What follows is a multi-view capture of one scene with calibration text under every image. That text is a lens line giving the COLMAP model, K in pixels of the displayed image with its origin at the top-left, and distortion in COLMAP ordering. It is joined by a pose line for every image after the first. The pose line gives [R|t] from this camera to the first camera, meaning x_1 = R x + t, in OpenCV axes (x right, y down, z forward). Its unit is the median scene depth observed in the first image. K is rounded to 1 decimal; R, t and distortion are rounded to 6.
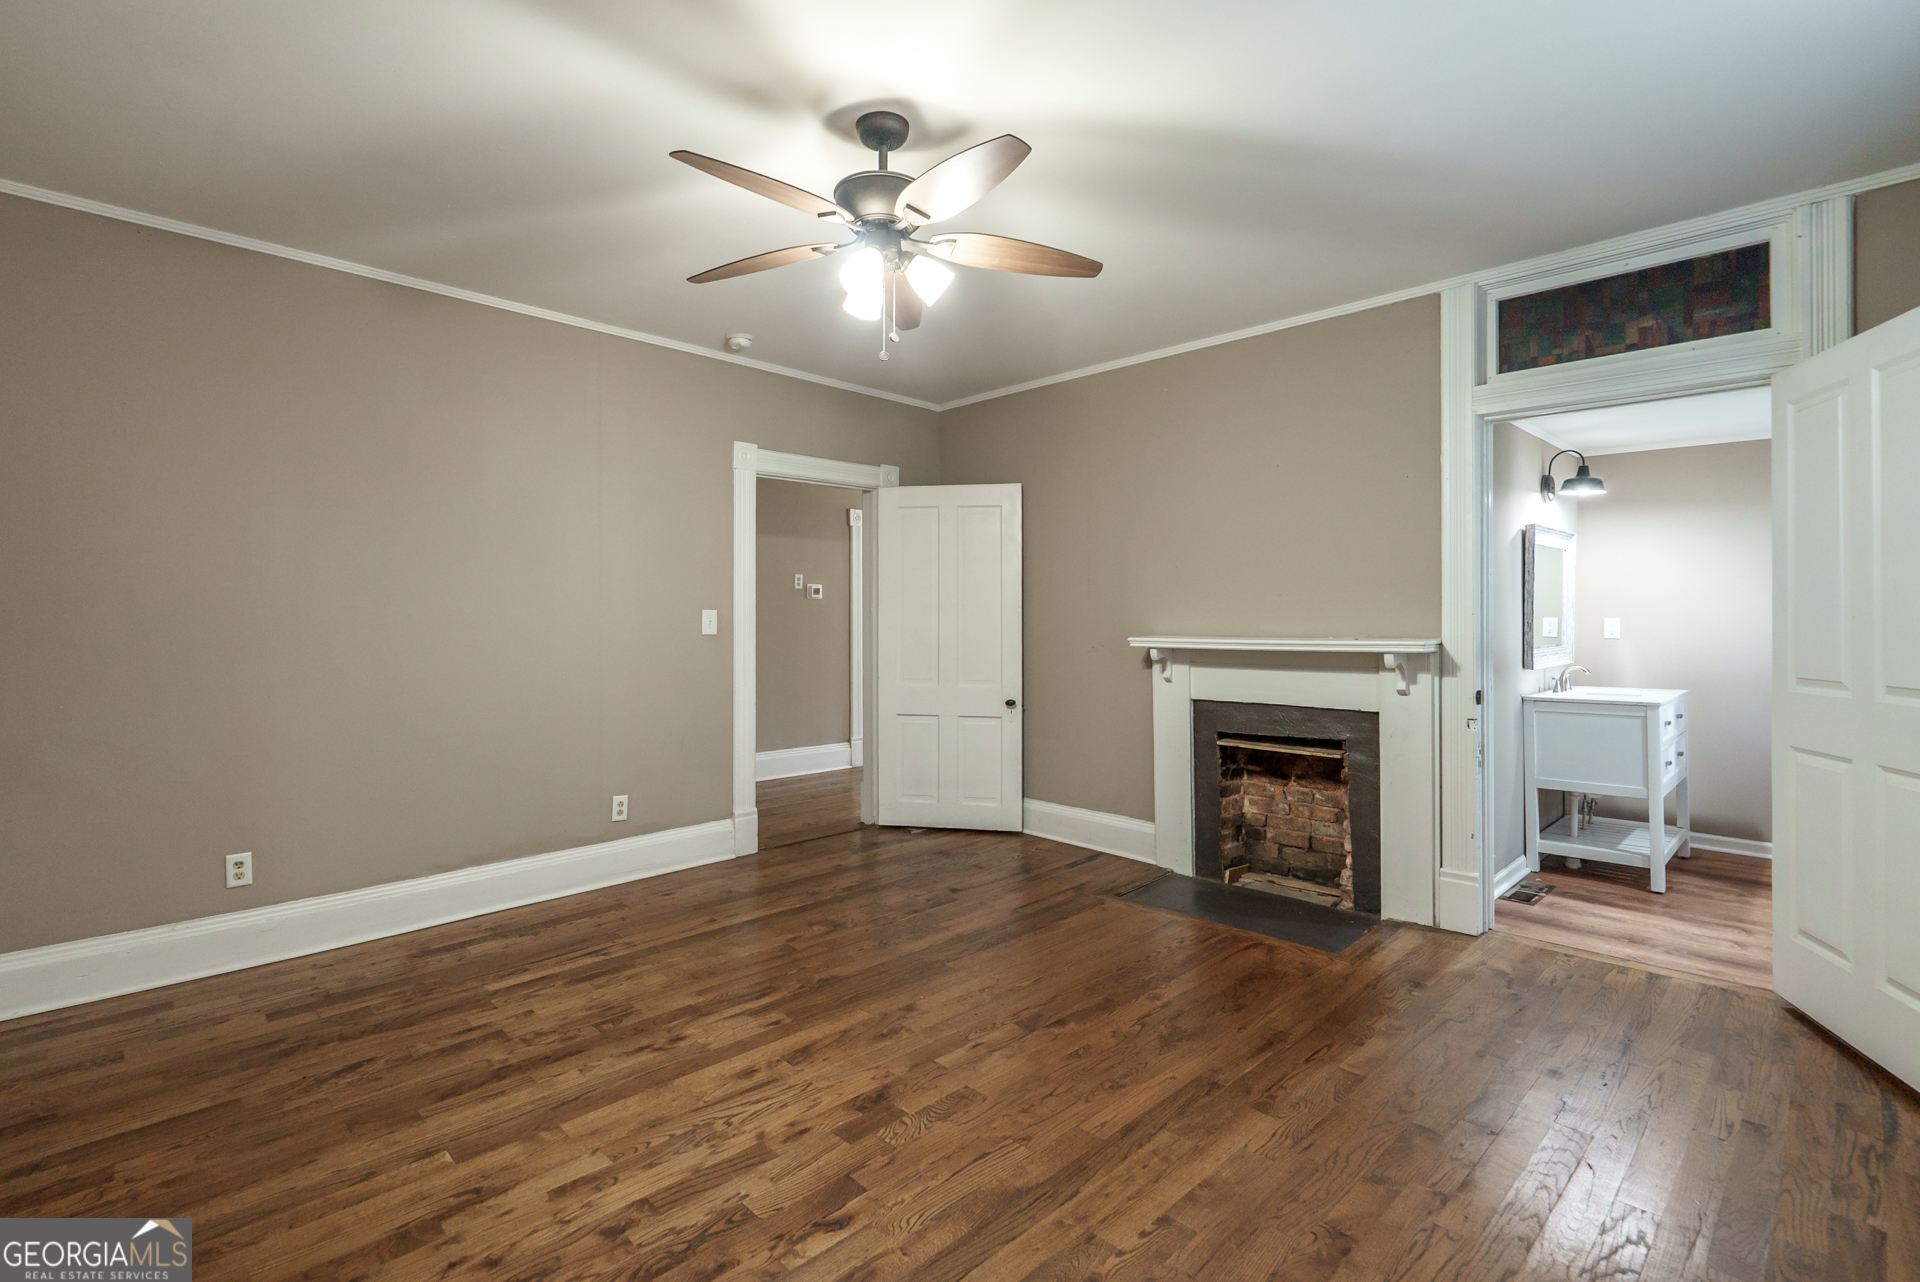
lens RADIAL K [[882.4, 0, 951.6], [0, 882.4, 613.6], [0, 0, 1]] dist [-0.002166, -0.000268]
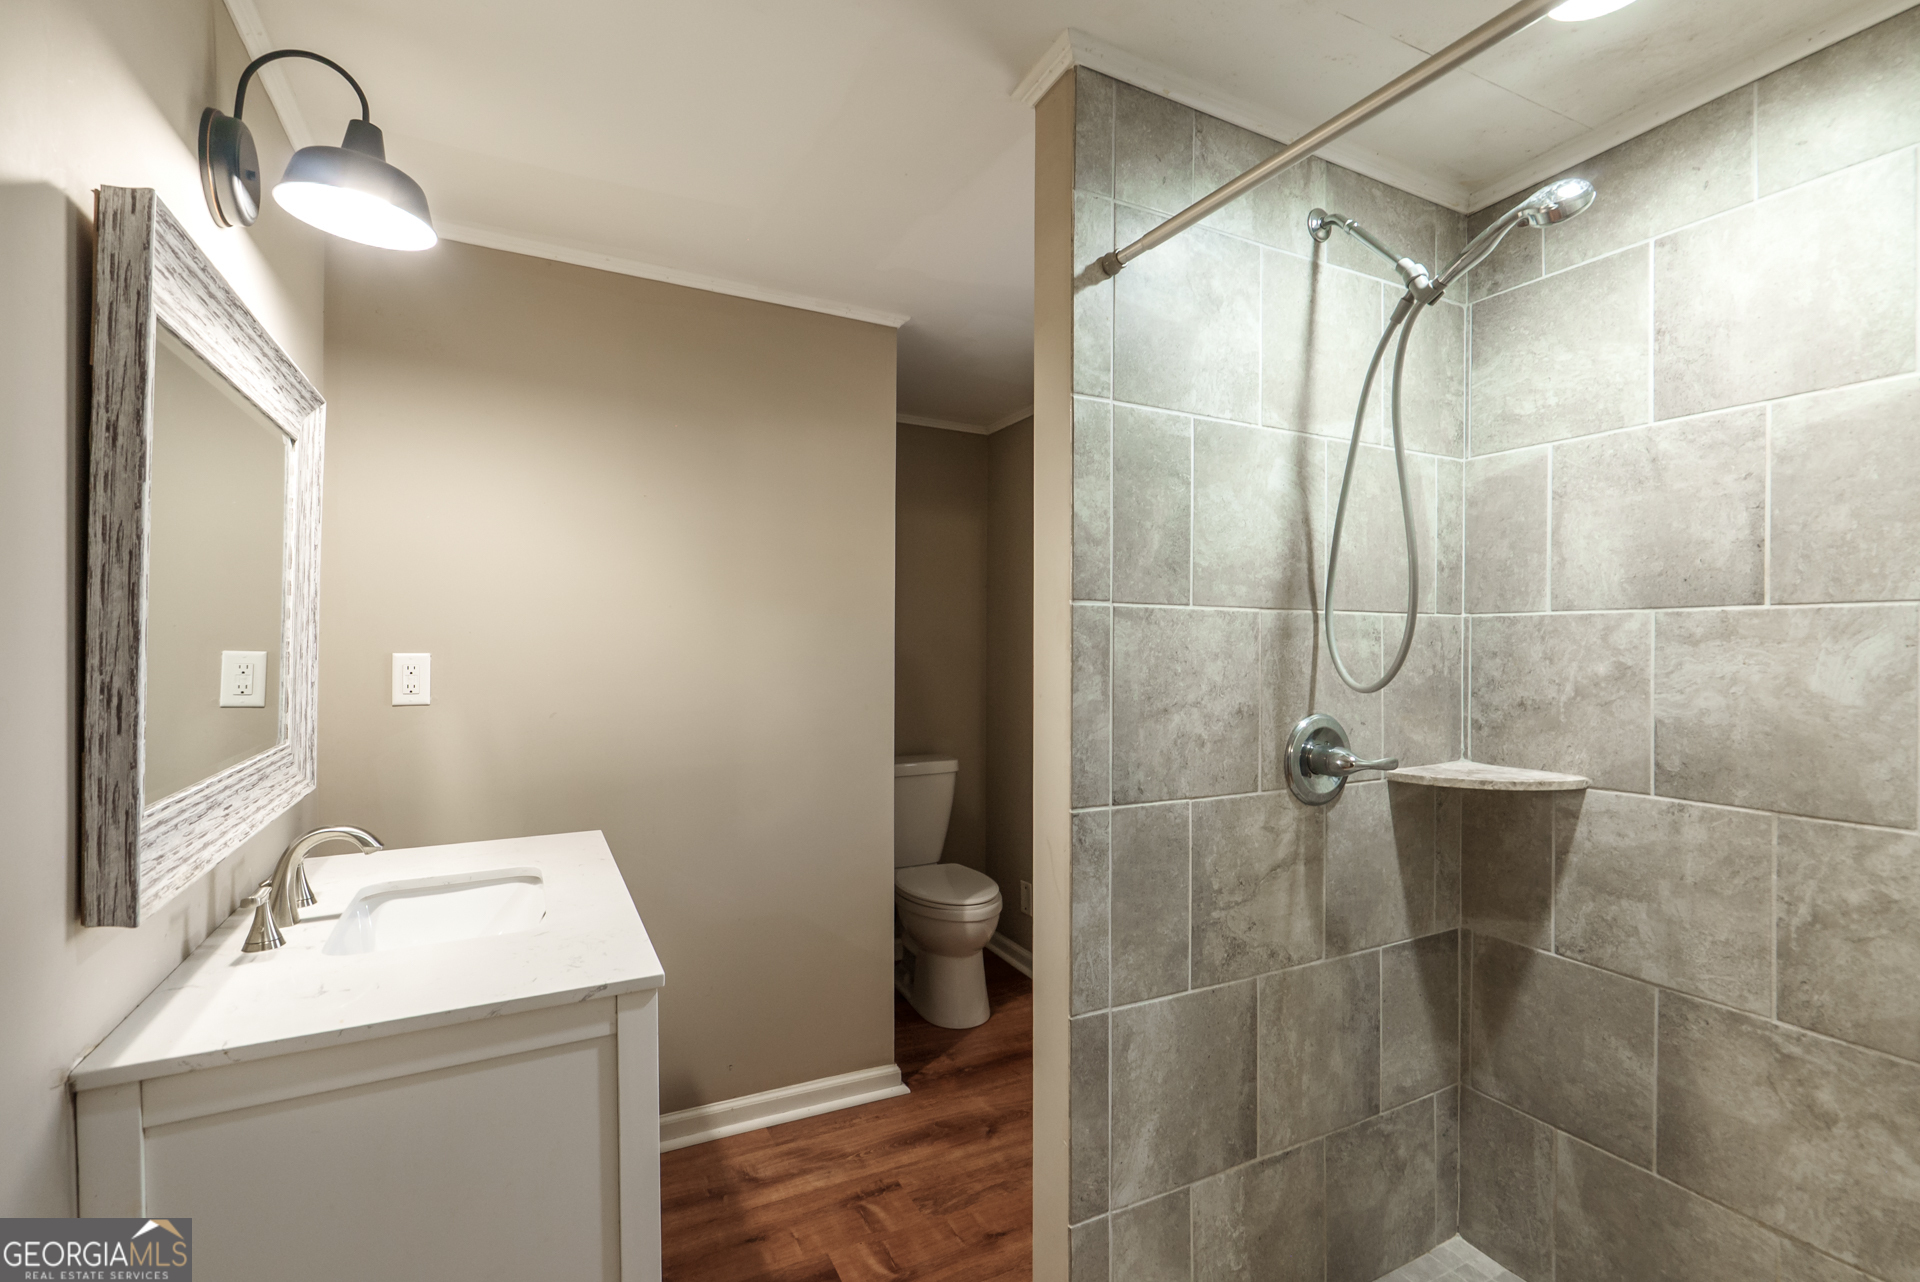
lens RADIAL K [[882.0, 0, 966.9], [0, 882.0, 655.2], [0, 0, 1]] dist [-0.001928, -0.000137]
pose [[0.292072, -0.006749, 0.956373, 0.520859], [-0.014752, 0.999824, 0.011561, -0.001979], [-0.956283, -0.017485, 0.291921, 0.757377]]
